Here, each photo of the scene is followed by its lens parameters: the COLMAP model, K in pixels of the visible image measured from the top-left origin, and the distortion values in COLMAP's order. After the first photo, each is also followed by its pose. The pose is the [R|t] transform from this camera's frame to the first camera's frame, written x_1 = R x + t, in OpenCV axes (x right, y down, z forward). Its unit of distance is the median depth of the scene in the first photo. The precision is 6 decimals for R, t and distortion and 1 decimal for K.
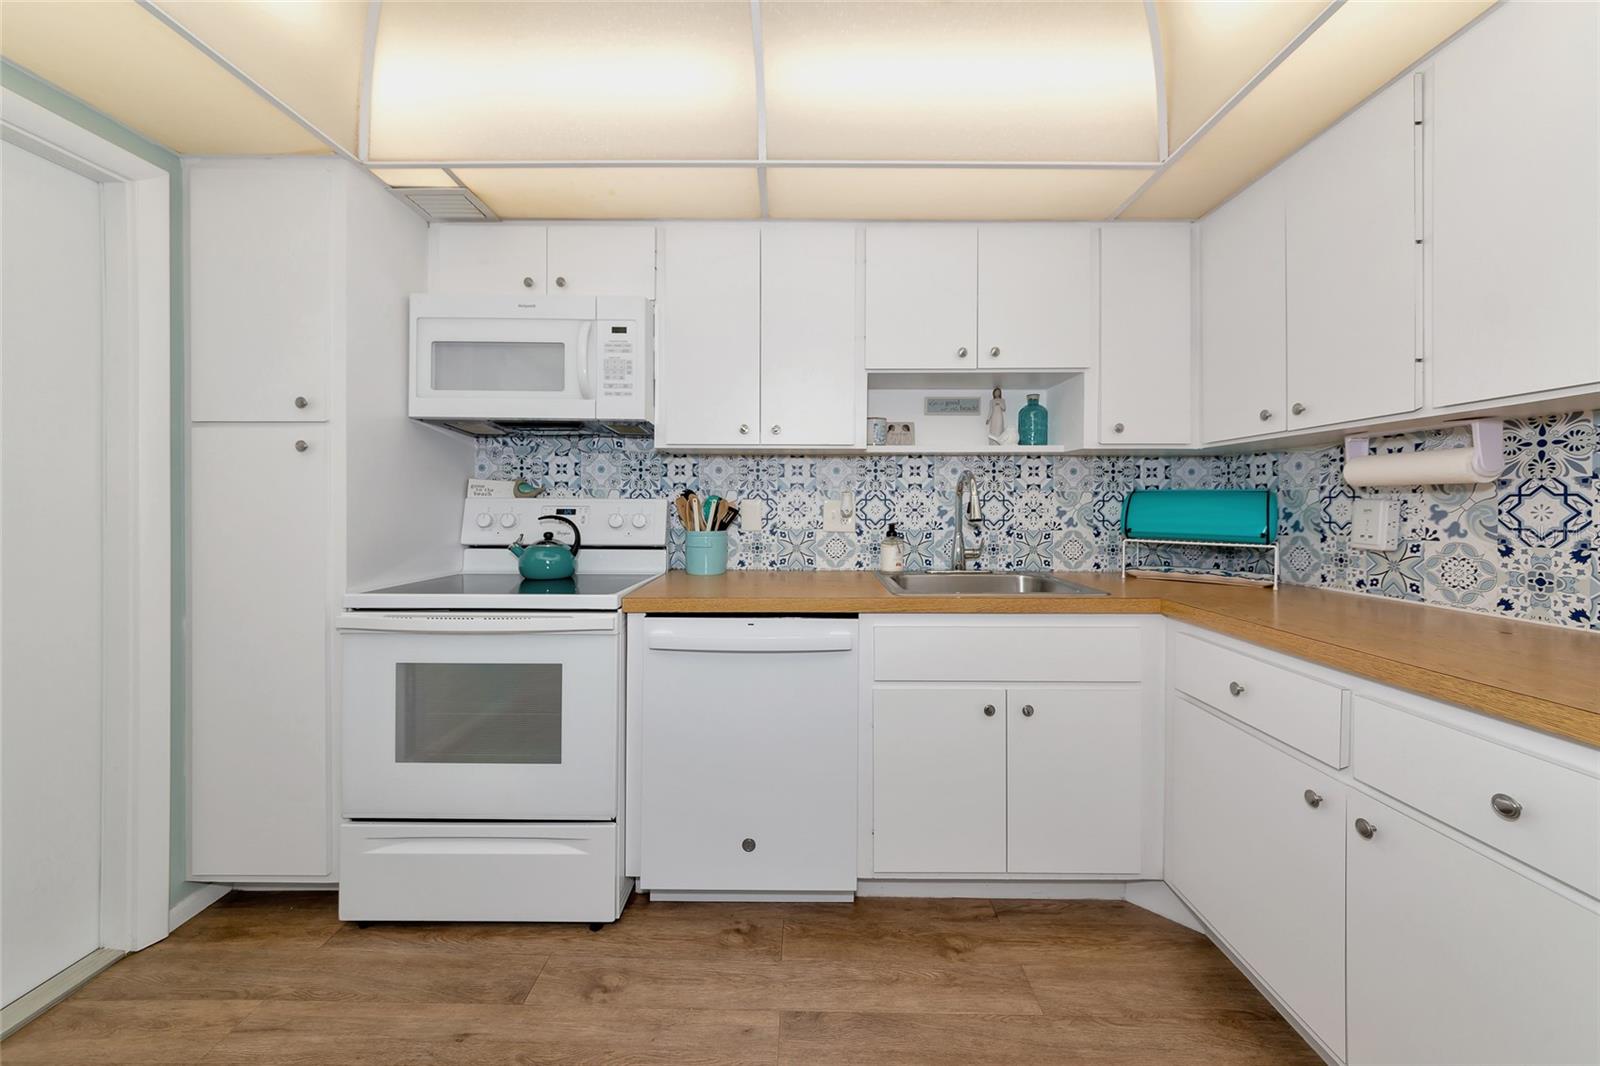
lens RADIAL K [[565.9, 0, 798.4], [0, 565.9, 507.5], [0, 0, 1]] dist [-0.000638, -0.000104]
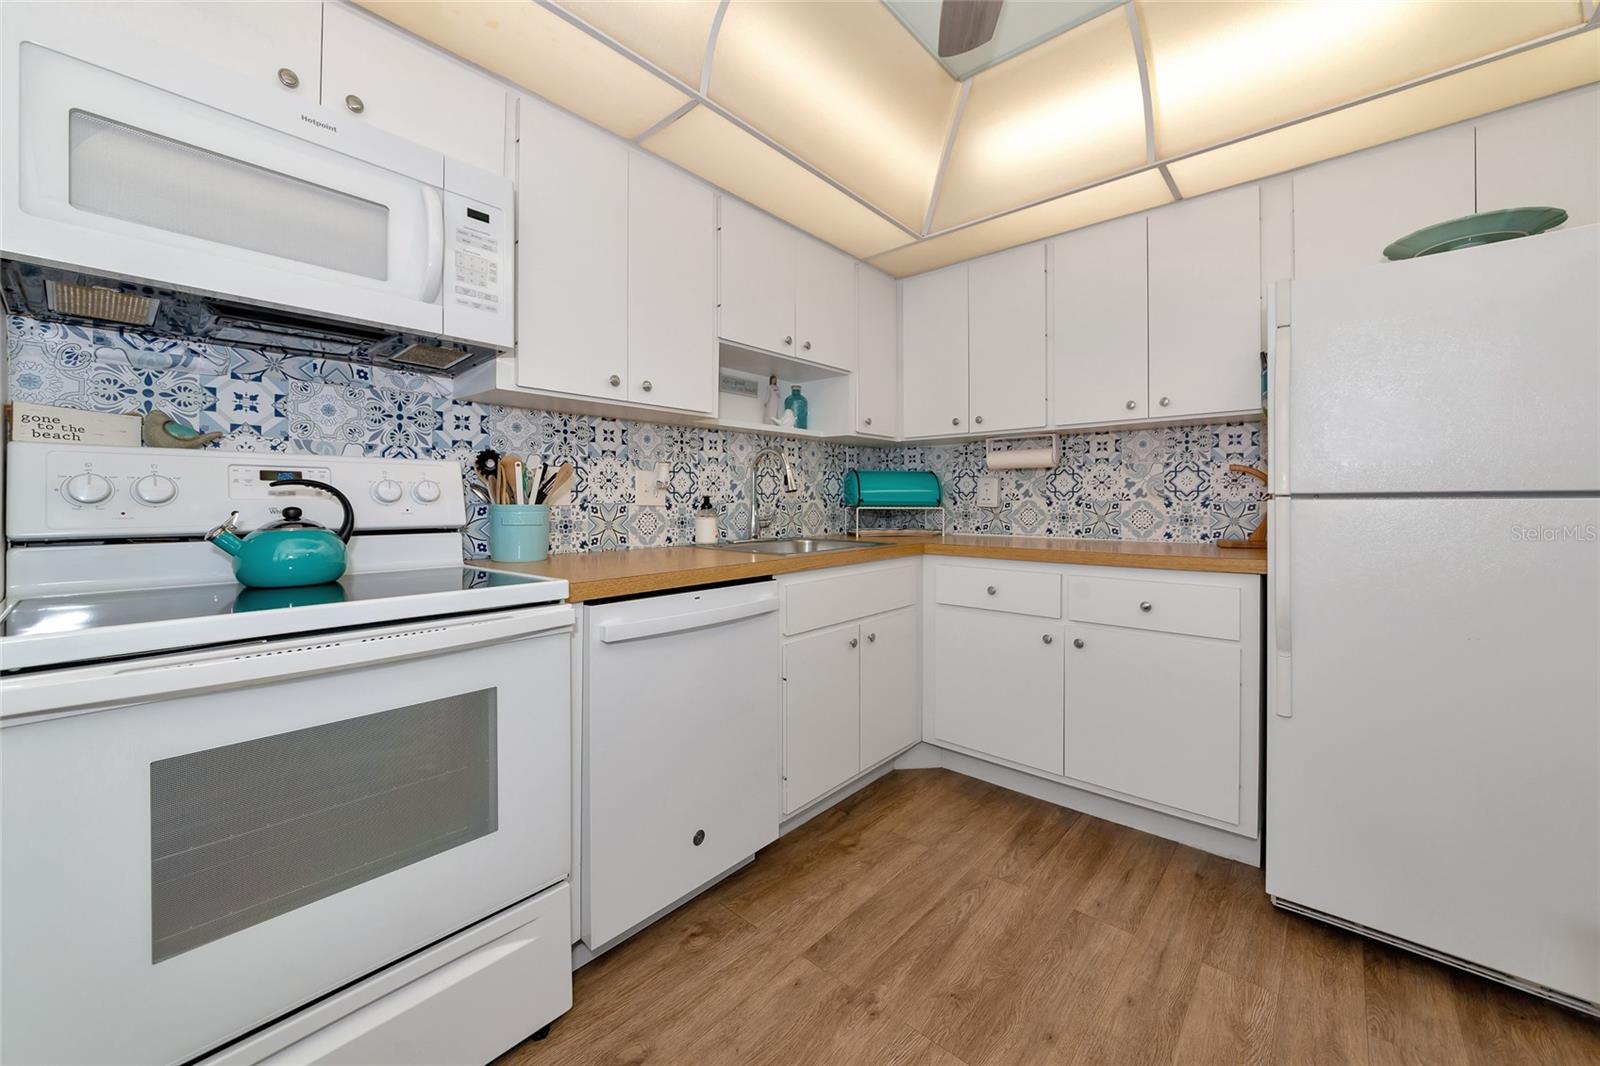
lens RADIAL K [[608.8, 0, 798.1], [0, 608.8, 505.9], [0, 0, 1]] dist [-0.013213, -0.000295]
pose [[0.655548, -0.010359, 0.755082, -0.587591], [0.007331, 0.999946, 0.007354, 0.042820], [-0.755118, 0.000715, 0.655589, 0.191651]]
